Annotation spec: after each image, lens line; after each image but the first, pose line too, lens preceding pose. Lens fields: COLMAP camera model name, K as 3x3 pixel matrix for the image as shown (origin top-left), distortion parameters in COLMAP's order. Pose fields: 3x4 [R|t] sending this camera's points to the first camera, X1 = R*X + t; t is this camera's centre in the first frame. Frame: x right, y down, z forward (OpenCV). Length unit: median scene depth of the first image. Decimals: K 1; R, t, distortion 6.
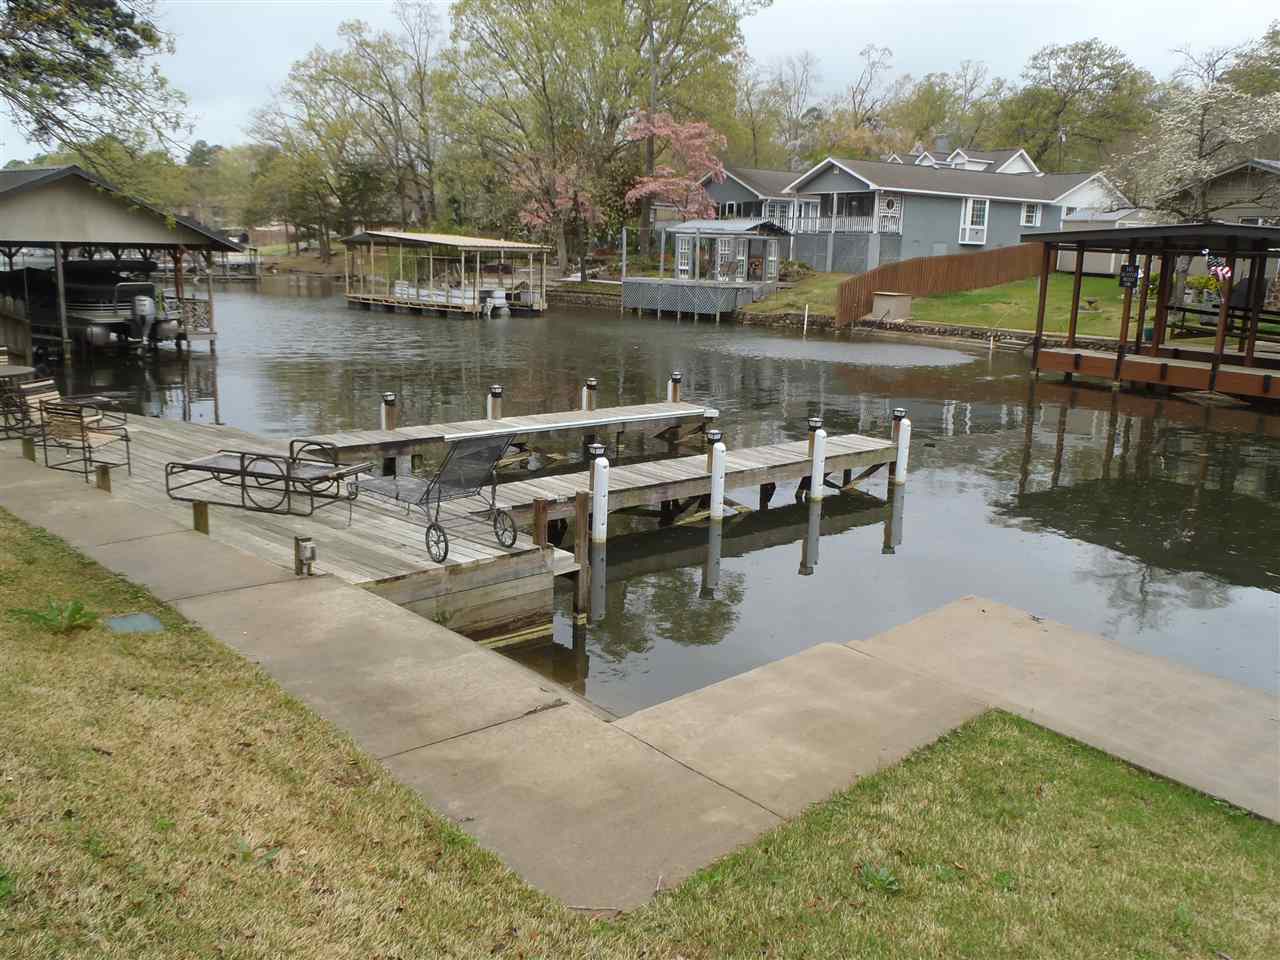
lens RADIAL K [[1064.0, 0, 640.0], [0, 1064.0, 480.0], [0, 0, 1]] dist [-0.004524, 0.003942]
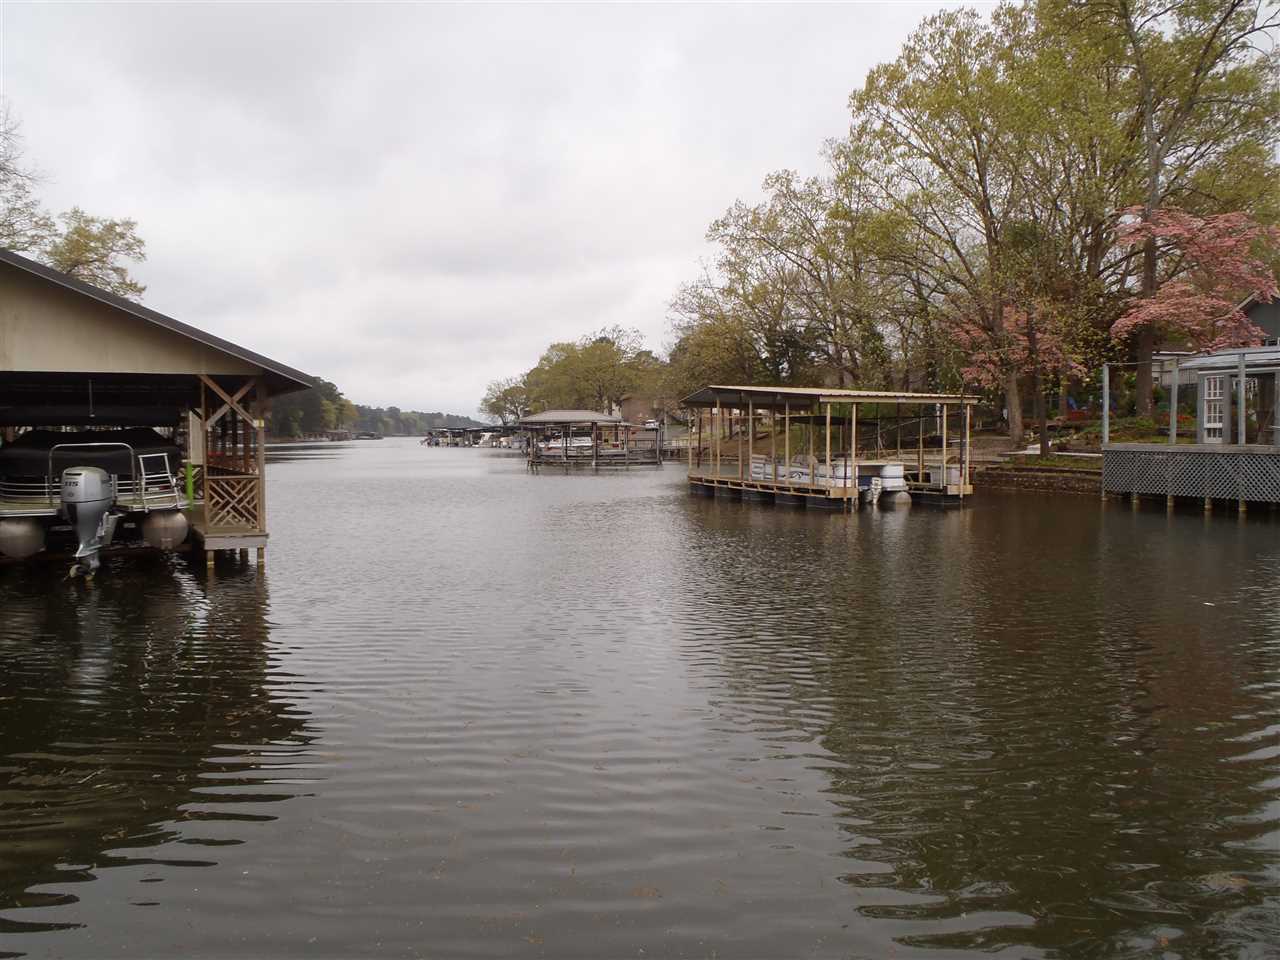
lens RADIAL K [[1100.3, 0, 694.8], [0, 1100.3, 452.2], [0, 0, 1]] dist [0.015197, 0.002898]
pose [[0.925329, -0.018366, -0.378721, 0.006370], [-0.058238, 0.980090, -0.189823, -0.052163], [0.374667, 0.197705, 0.905835, 0.343613]]
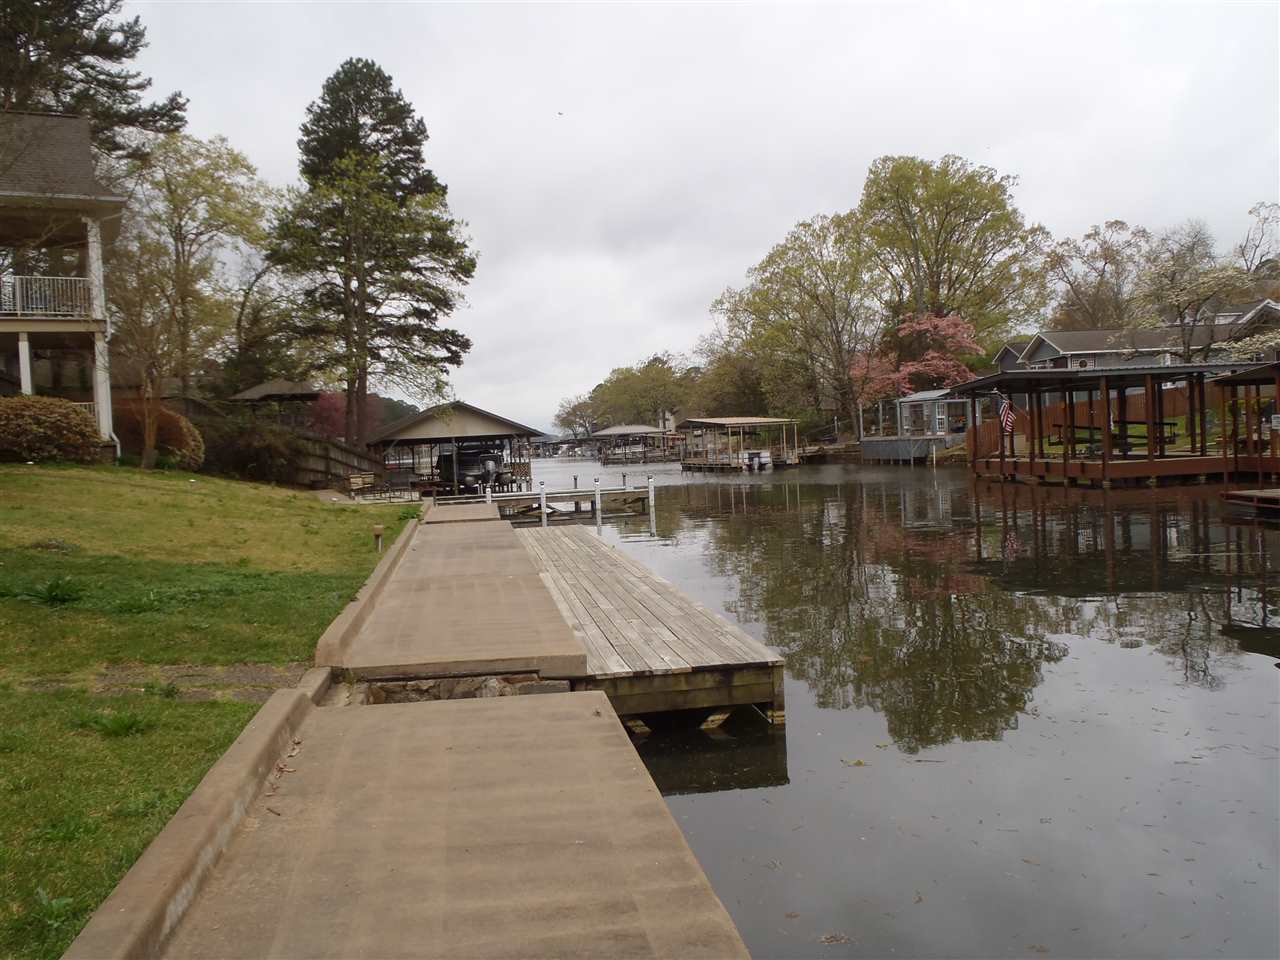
lens RADIAL K [[1064.0, 0, 640.0], [0, 1064.0, 480.0], [0, 0, 1]] dist [-0.004524, 0.003942]
pose [[0.877157, -0.051395, -0.477446, 0.389318], [-0.030618, 0.986247, -0.162416, 0.094964], [0.479227, 0.157083, 0.863520, -0.311215]]
